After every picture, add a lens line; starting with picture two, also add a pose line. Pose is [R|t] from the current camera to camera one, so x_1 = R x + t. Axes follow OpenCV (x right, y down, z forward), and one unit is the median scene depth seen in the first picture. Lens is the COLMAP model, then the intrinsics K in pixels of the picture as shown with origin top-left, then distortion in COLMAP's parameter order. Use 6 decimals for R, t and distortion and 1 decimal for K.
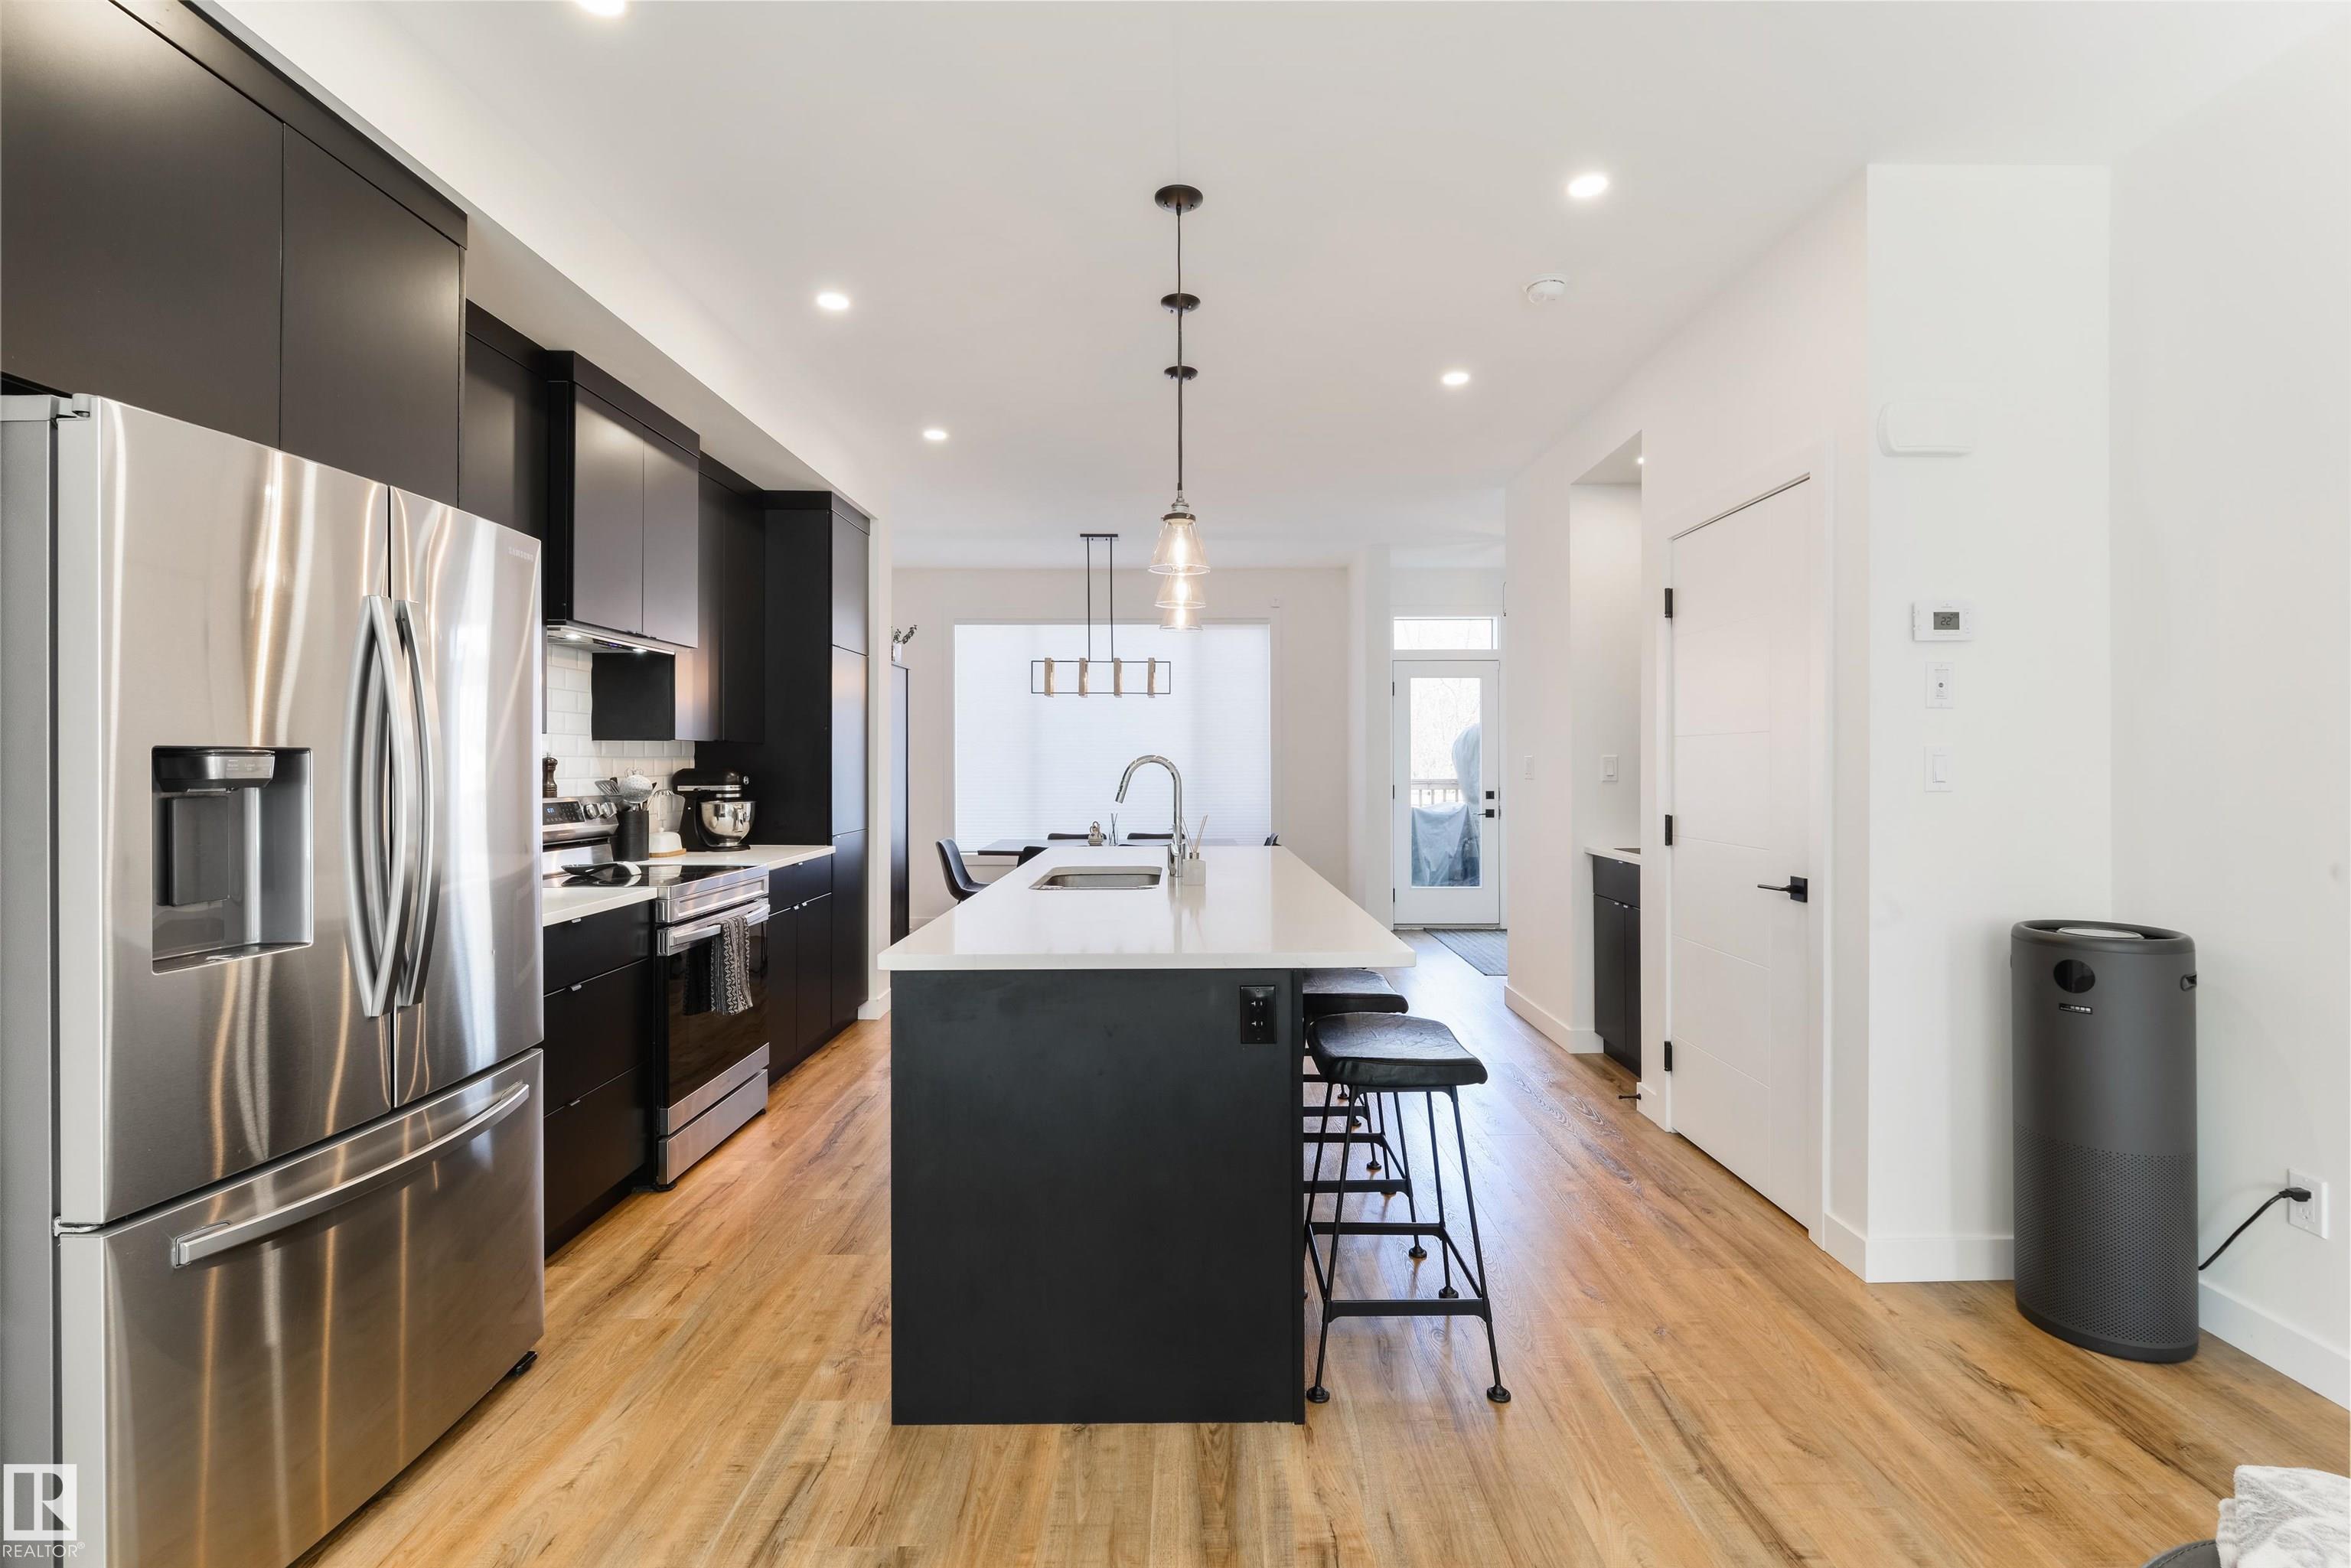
lens RADIAL K [[1058.0, 0, 1204.4], [0, 1058.0, 759.0], [0, 0, 1]] dist [0.000925, -0.000015]
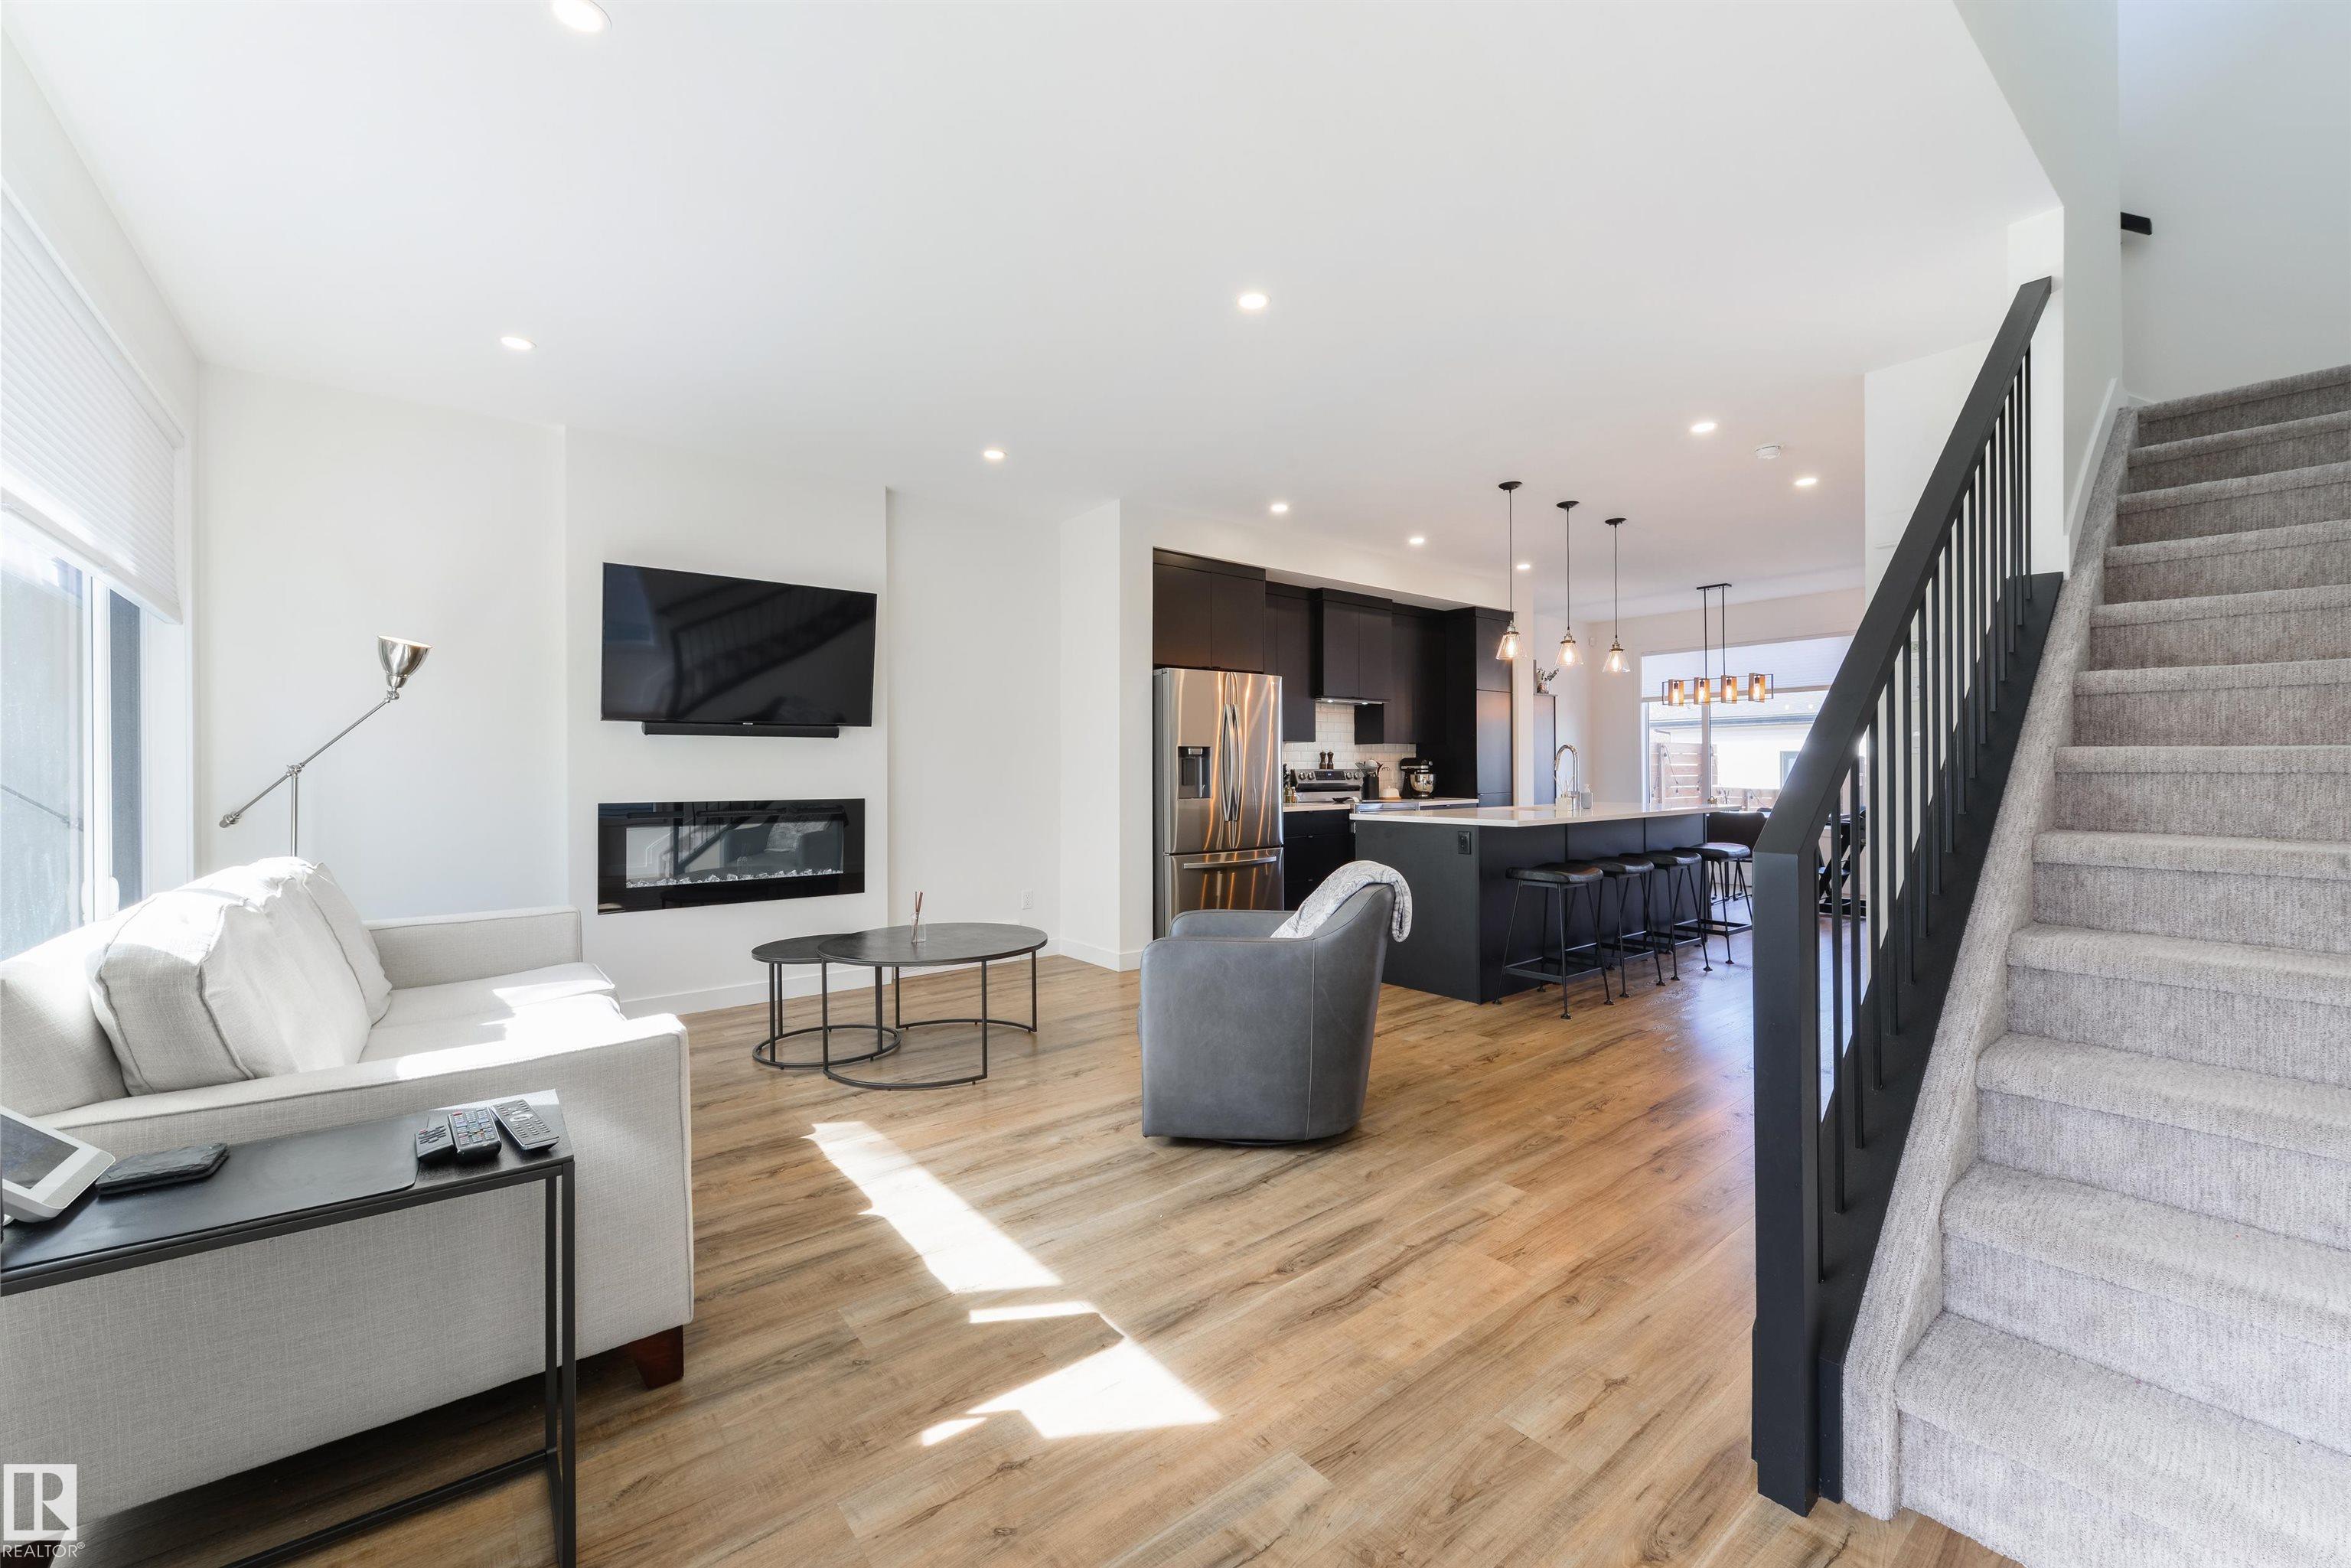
lens RADIAL K [[951.4, 0, 1170.3], [0, 951.4, 772.4], [0, 0, 1]] dist [-0.000368, -0.000353]
pose [[0.612565, -0.000290, -0.790420, 0.663131], [0.008691, 0.999942, 0.006368, 0.022274], [0.790372, -0.010770, 0.612532, -0.453490]]
